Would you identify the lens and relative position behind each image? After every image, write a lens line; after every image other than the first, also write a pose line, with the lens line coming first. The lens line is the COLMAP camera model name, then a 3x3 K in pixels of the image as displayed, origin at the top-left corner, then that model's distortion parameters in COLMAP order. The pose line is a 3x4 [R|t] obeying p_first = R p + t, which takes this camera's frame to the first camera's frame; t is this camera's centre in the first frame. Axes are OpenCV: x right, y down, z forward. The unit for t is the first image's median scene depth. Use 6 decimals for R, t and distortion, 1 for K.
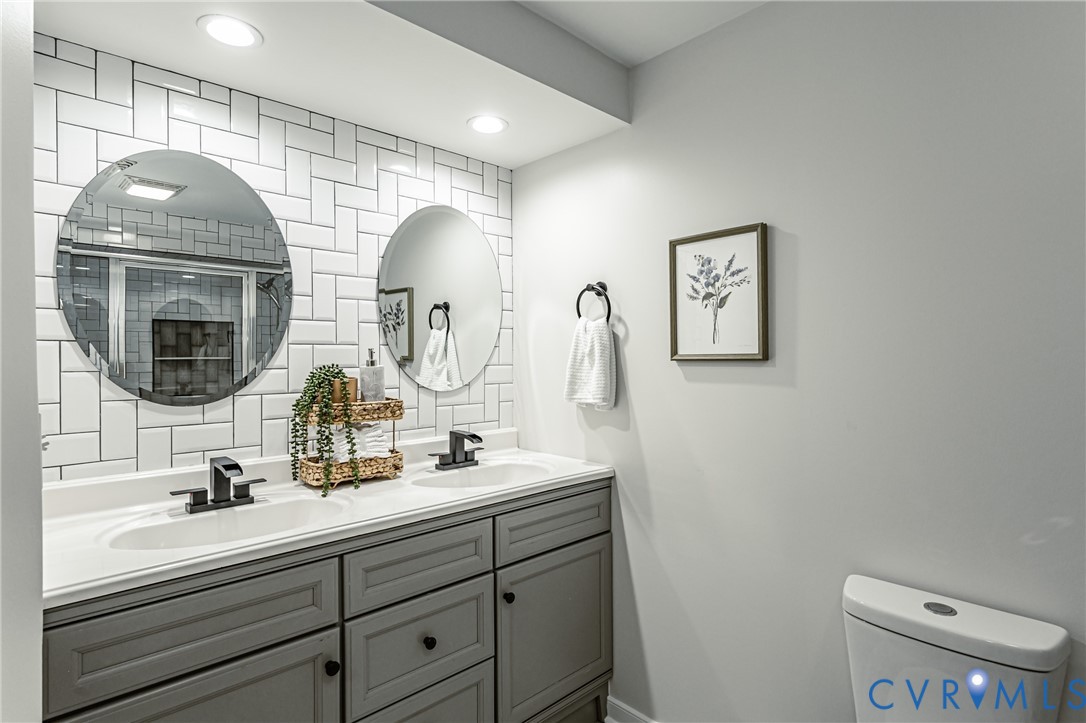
lens RADIAL K [[551.9, 0, 541.9], [0, 551.9, 354.8], [0, 0, 1]] dist [-0.003037, -0.000066]
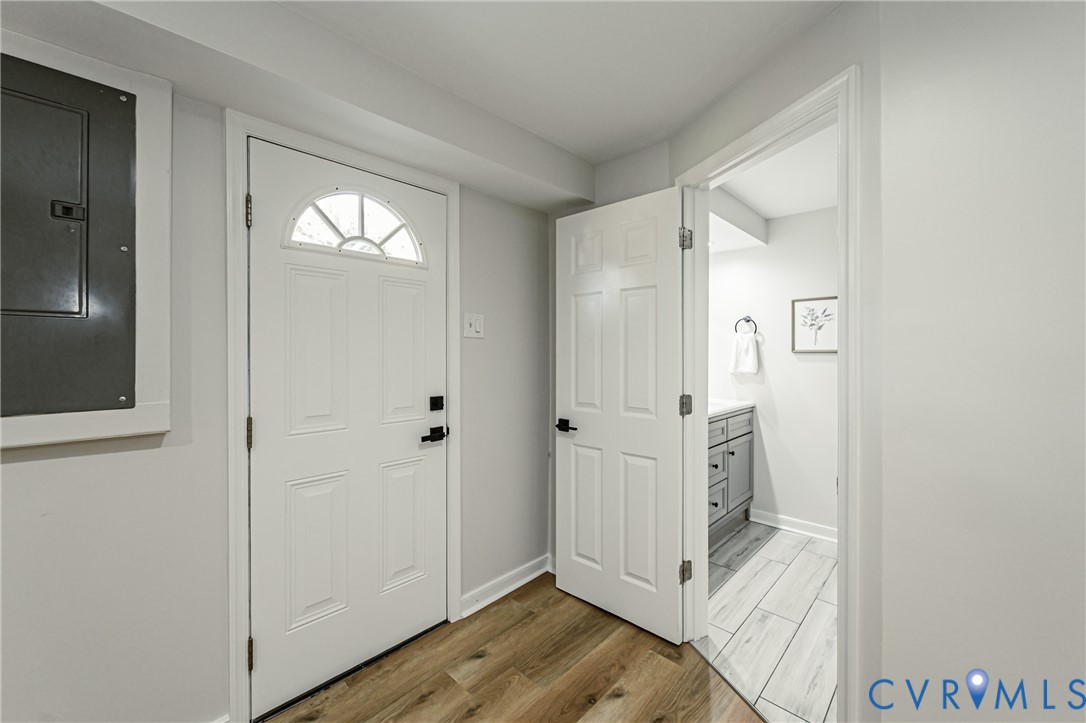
lens RADIAL K [[434.0, 0, 532.6], [0, 434.0, 349.6], [0, 0, 1]] dist [-0.001811, 0.000584]
pose [[0.999479, 0.008027, 0.031253, -0.888975], [-0.007874, 0.999956, -0.005019, 0.015492], [-0.031292, 0.004771, 0.999499, -0.751131]]
